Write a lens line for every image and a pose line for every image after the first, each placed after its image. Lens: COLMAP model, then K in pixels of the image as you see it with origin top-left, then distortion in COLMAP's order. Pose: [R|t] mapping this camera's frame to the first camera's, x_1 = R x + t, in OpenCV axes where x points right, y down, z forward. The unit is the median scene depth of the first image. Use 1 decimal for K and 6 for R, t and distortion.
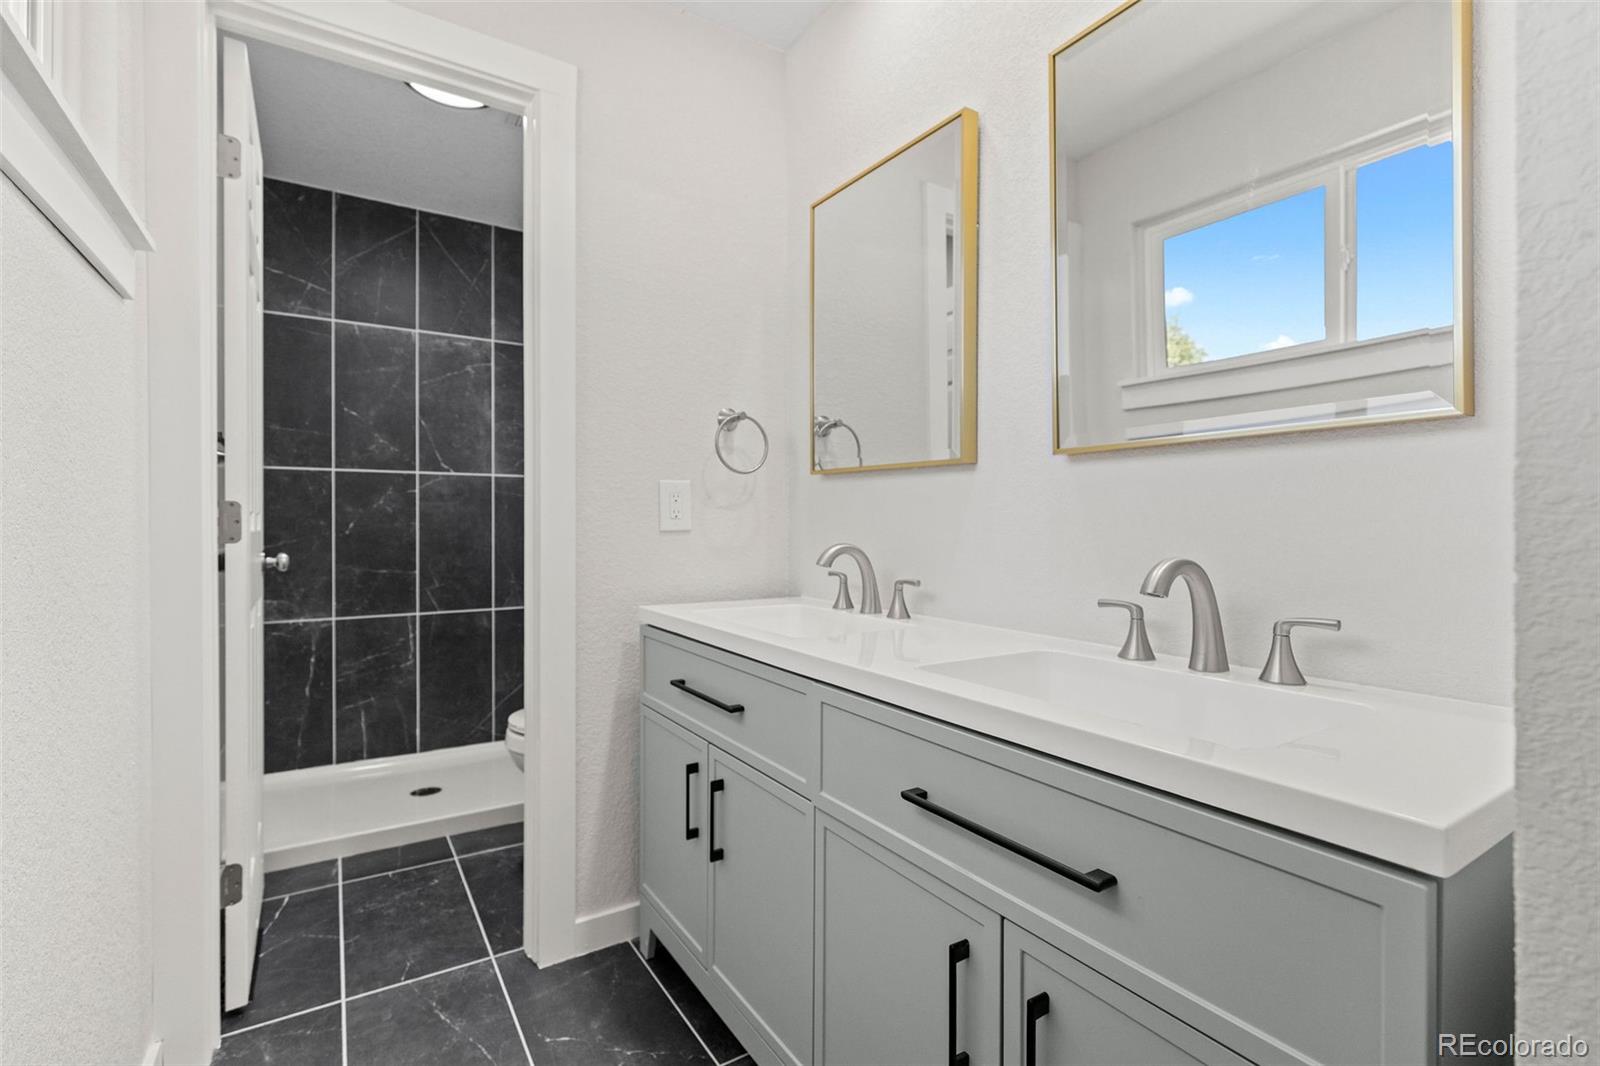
lens RADIAL K [[728.5, 0, 795.8], [0, 728.5, 532.1], [0, 0, 1]] dist [0.011551, -0.000604]
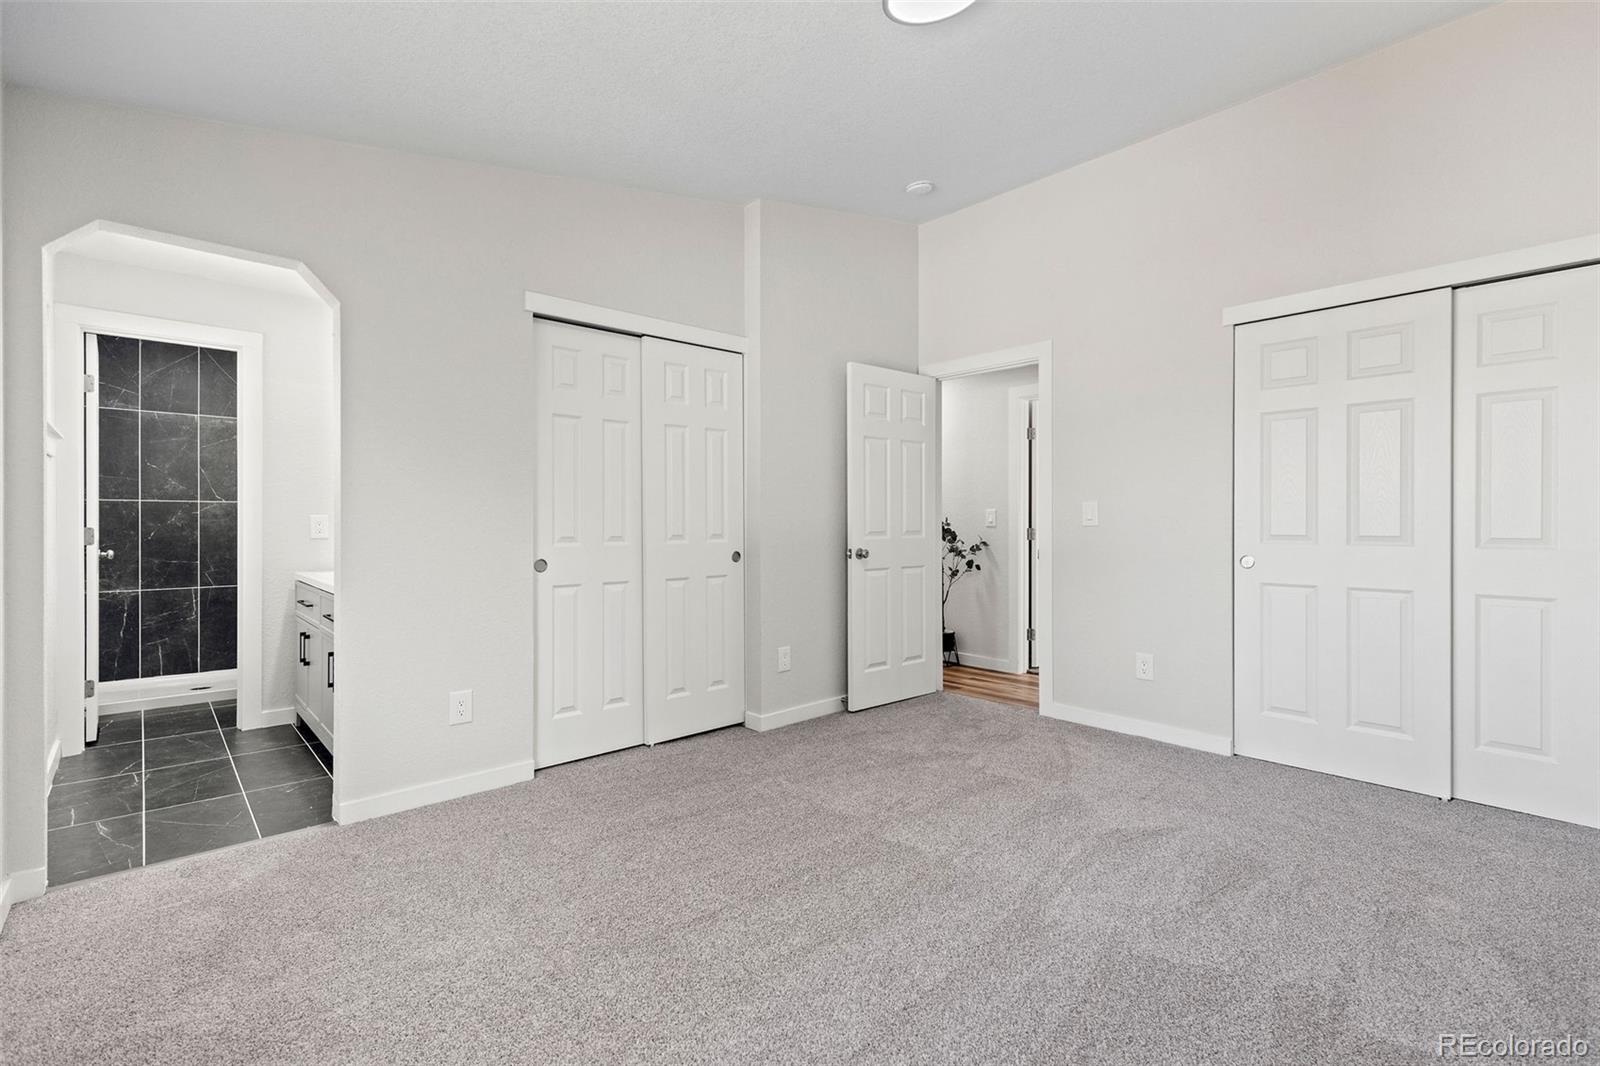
lens RADIAL K [[728.5, 0, 803.4], [0, 728.5, 525.0], [0, 0, 1]] dist [0.011551, -0.000604]
pose [[0.986099, -0.001994, 0.166149, 0.578582], [0.002960, 0.999980, -0.005566, -0.016199], [-0.166135, 0.005981, 0.986085, -0.898969]]
